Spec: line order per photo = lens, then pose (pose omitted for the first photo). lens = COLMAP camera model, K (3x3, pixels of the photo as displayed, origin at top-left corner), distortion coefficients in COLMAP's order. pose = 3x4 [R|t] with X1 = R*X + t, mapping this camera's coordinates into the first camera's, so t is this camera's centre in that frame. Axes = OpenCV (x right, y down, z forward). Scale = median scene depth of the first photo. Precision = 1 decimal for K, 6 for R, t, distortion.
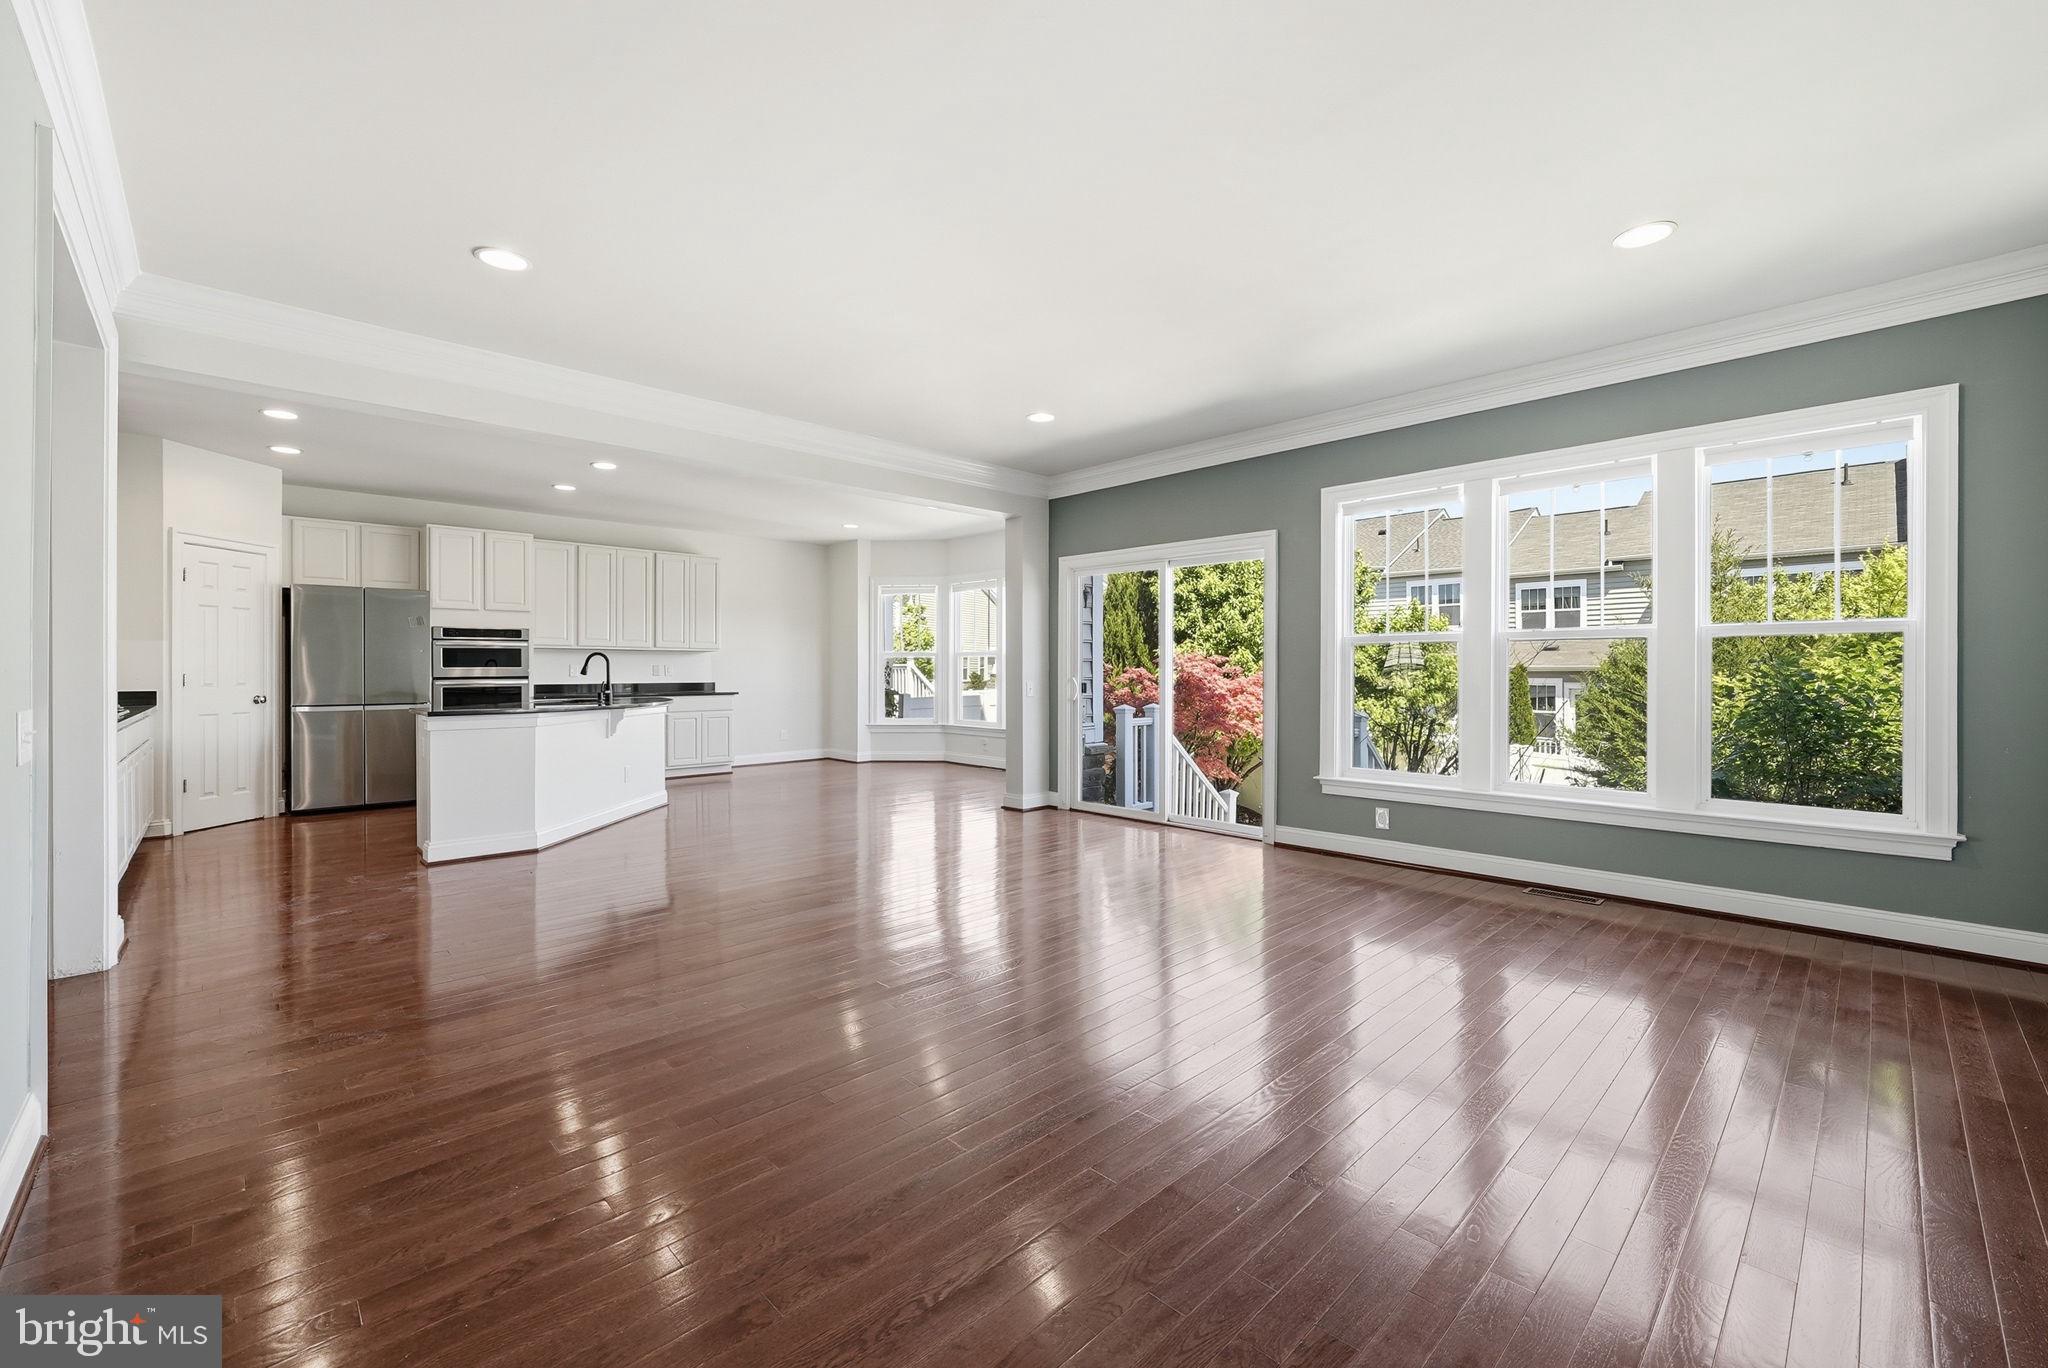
lens RADIAL K [[824.8, 0, 1022.4], [0, 824.8, 667.7], [0, 0, 1]] dist [0.000525, 0.000178]
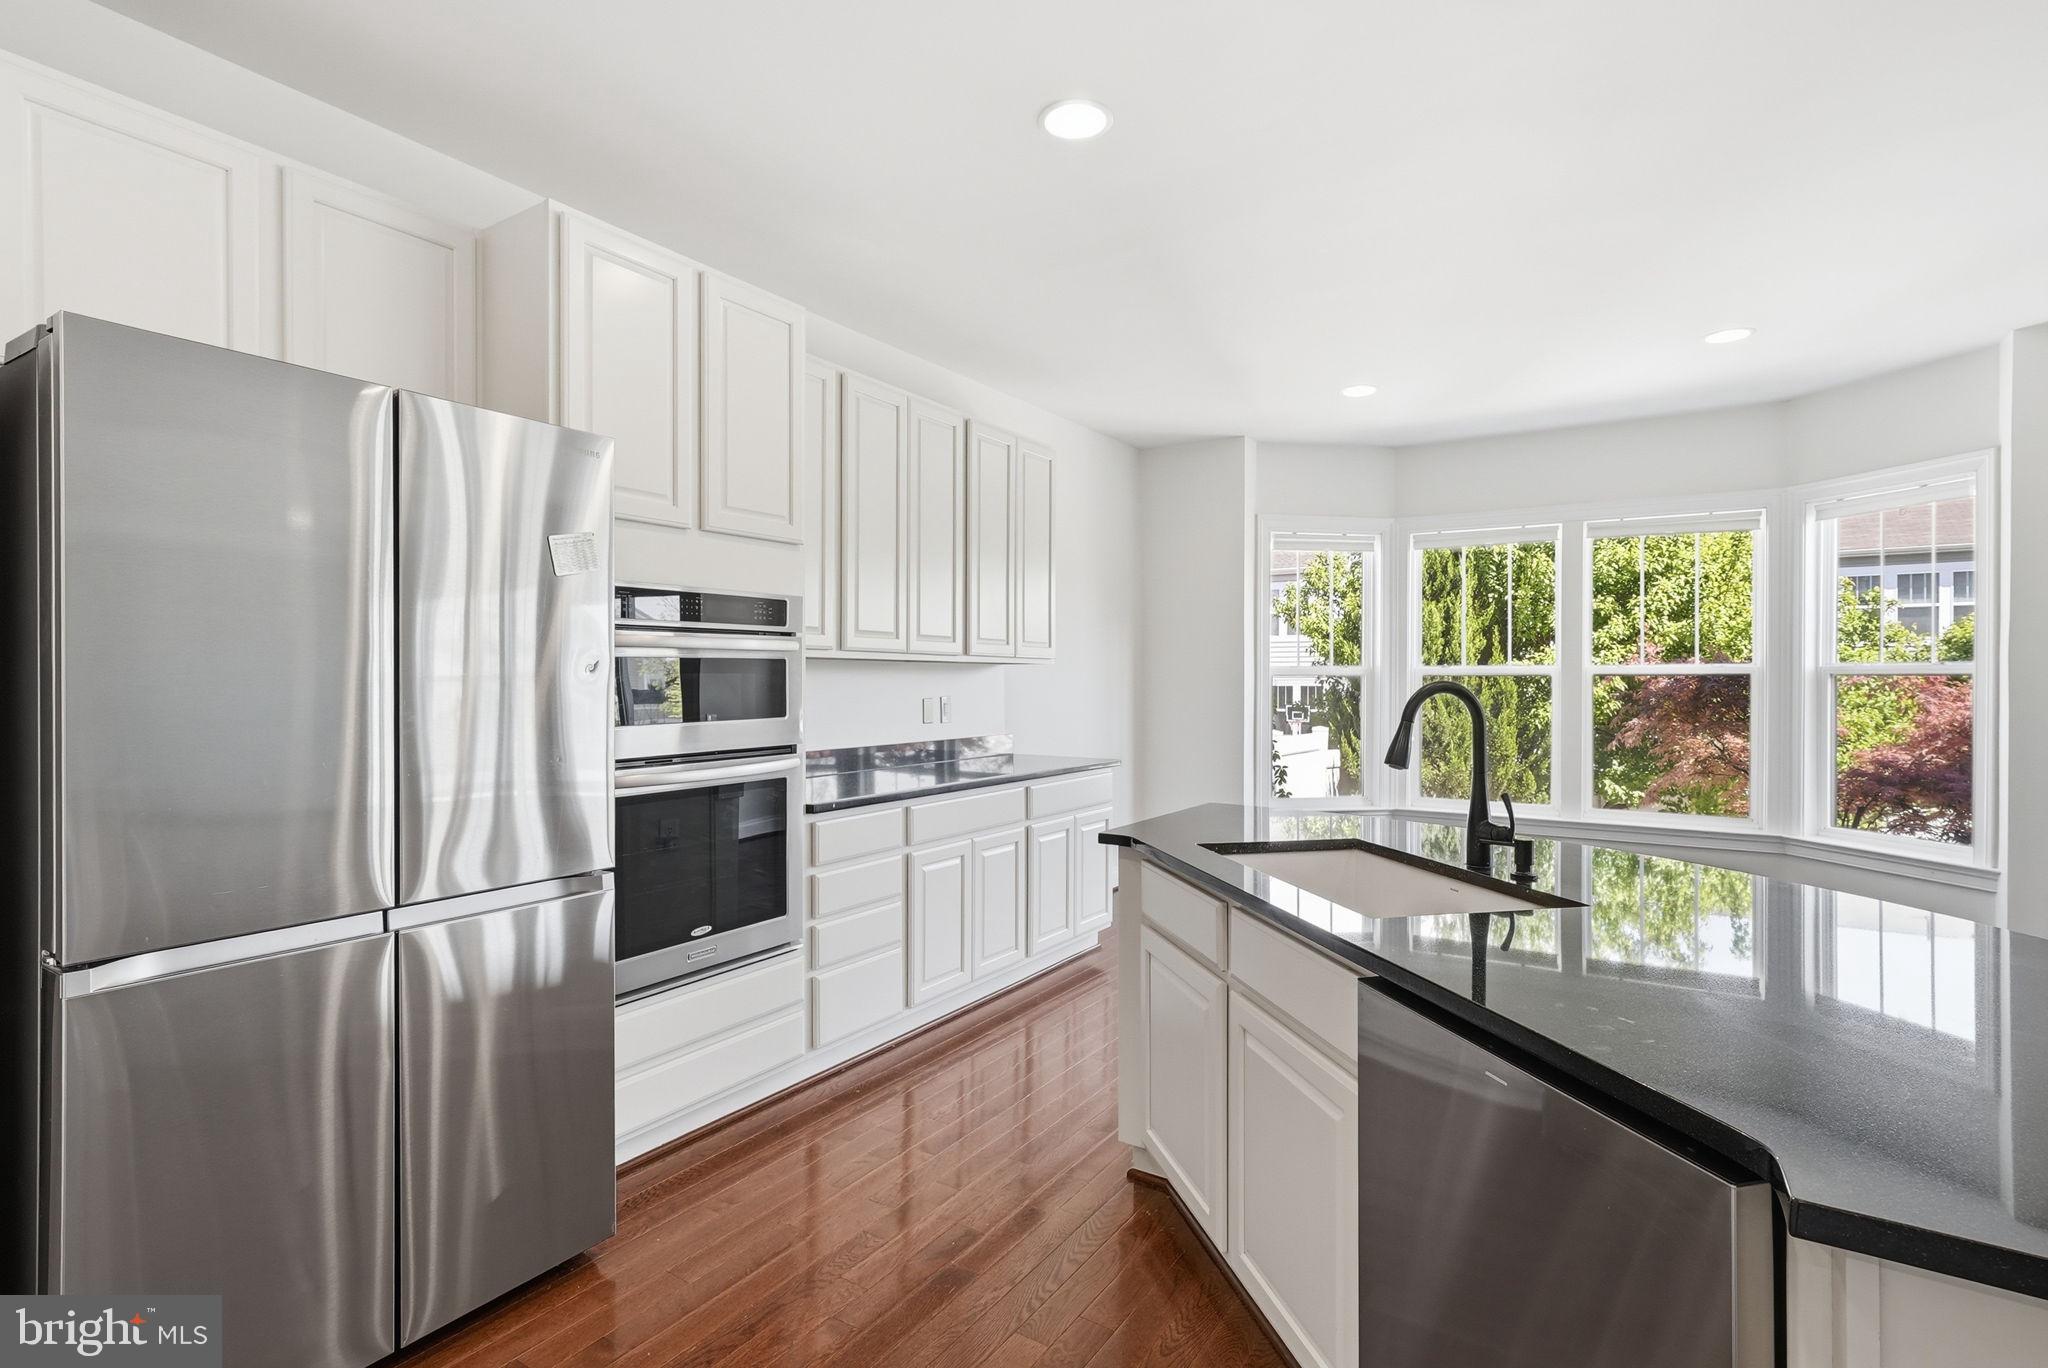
lens RADIAL K [[978.2, 0, 1023.2], [0, 978.2, 675.2], [0, 0, 1]] dist [-0.000461, 0.001493]
pose [[0.976741, 0.001229, 0.214421, -0.600332], [-0.001196, 0.999999, -0.000283, -0.016942], [-0.214421, 0.000020, 0.976741, 0.613377]]
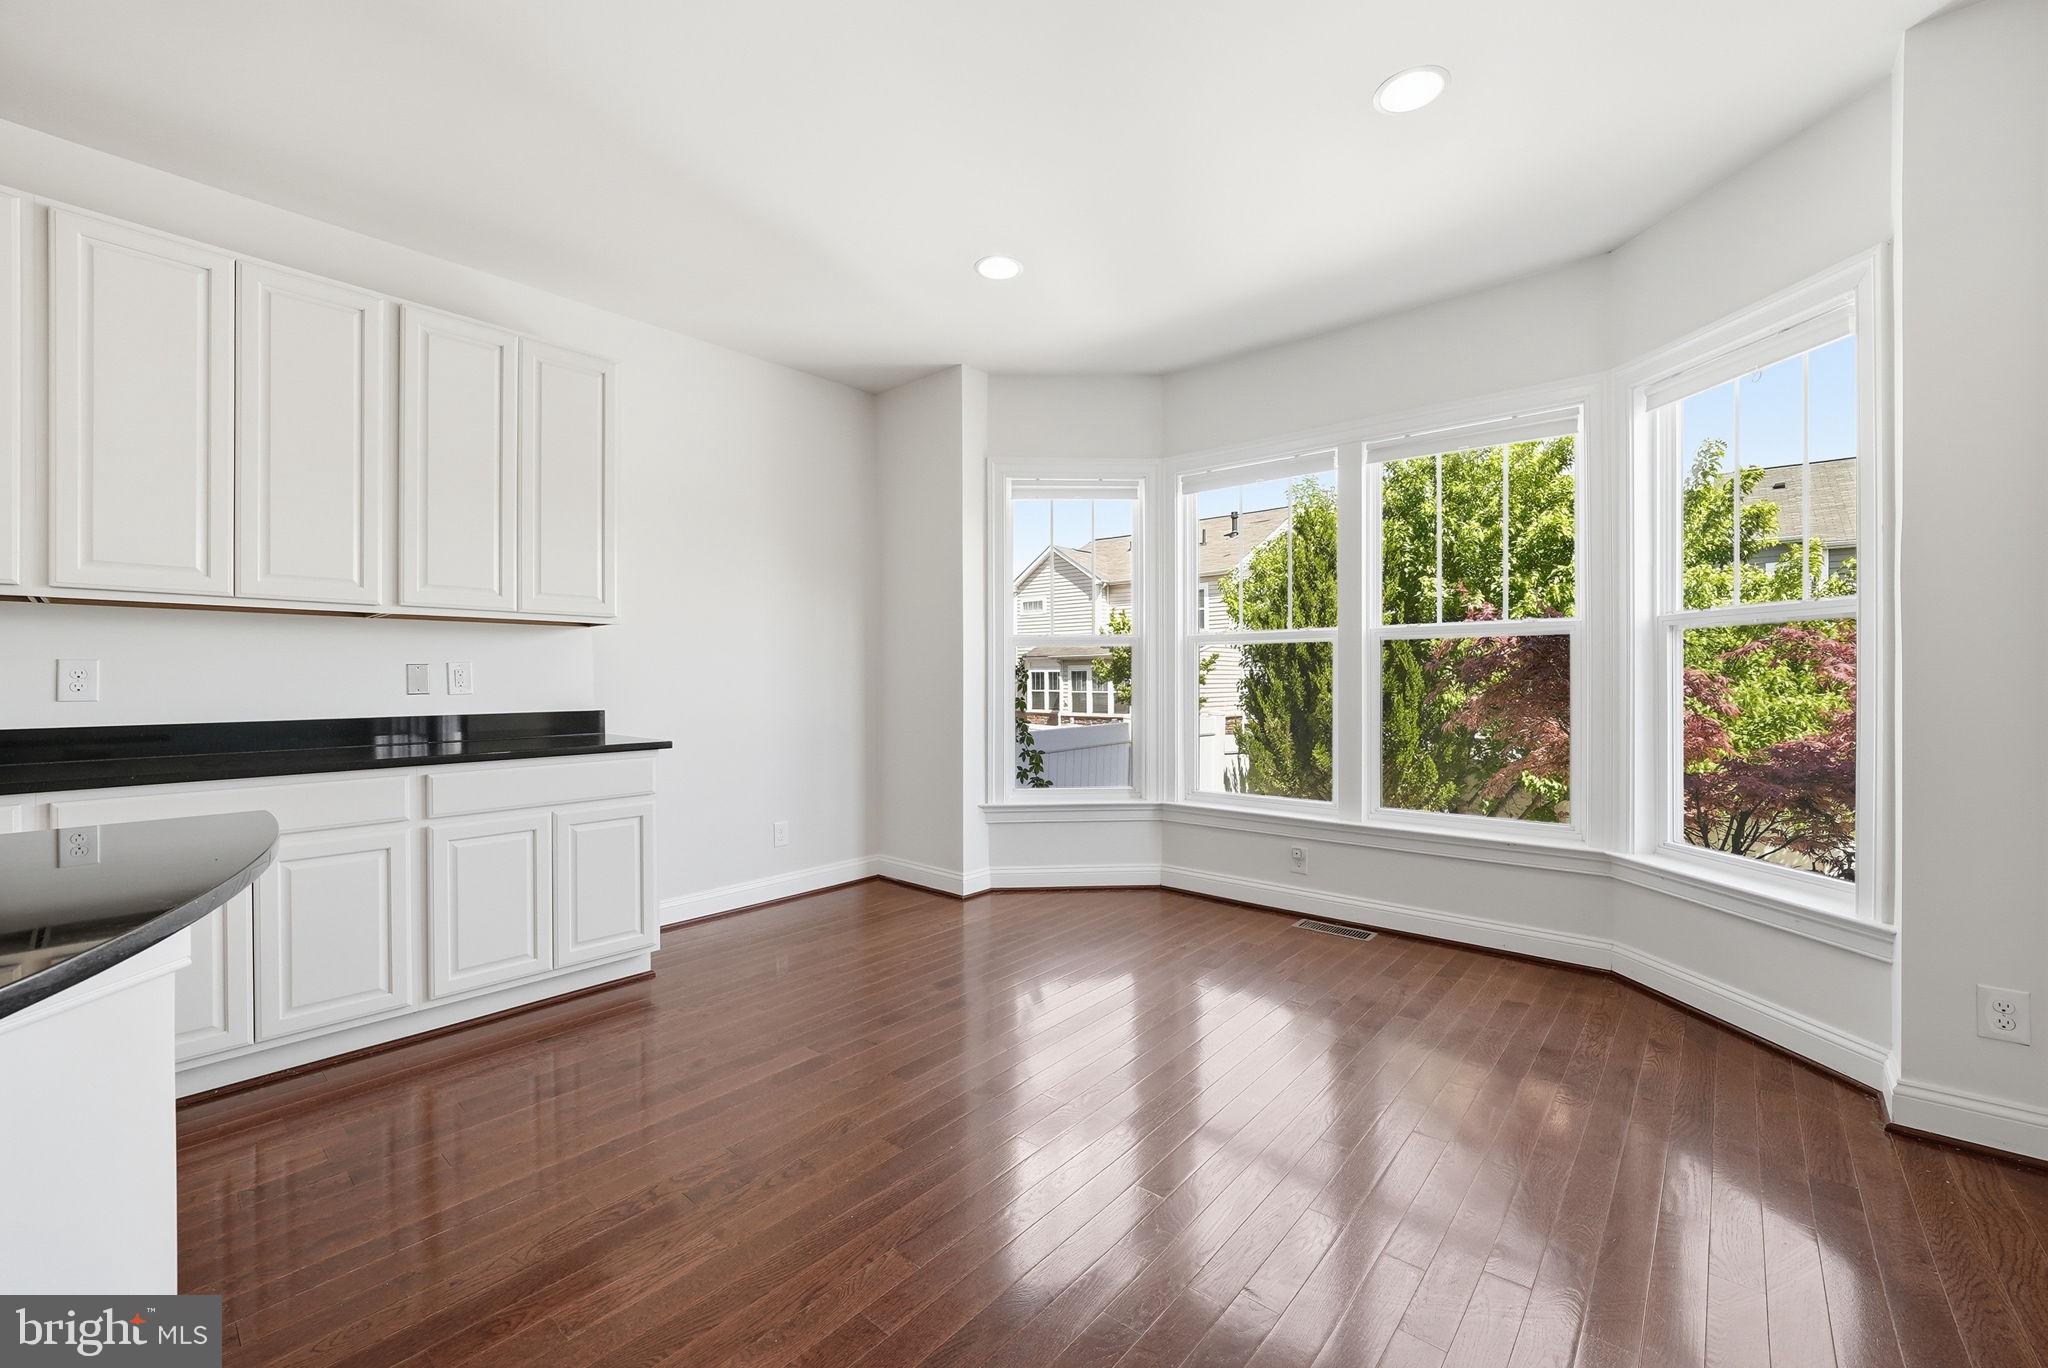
lens RADIAL K [[824.8, 0, 1020.6], [0, 824.8, 674.7], [0, 0, 1]] dist [0.000525, 0.000178]
pose [[0.996721, -0.002599, 0.080877, -0.270982], [0.002555, 0.999997, 0.000646, 0.002857], [-0.080878, -0.000438, 0.996724, 0.772577]]
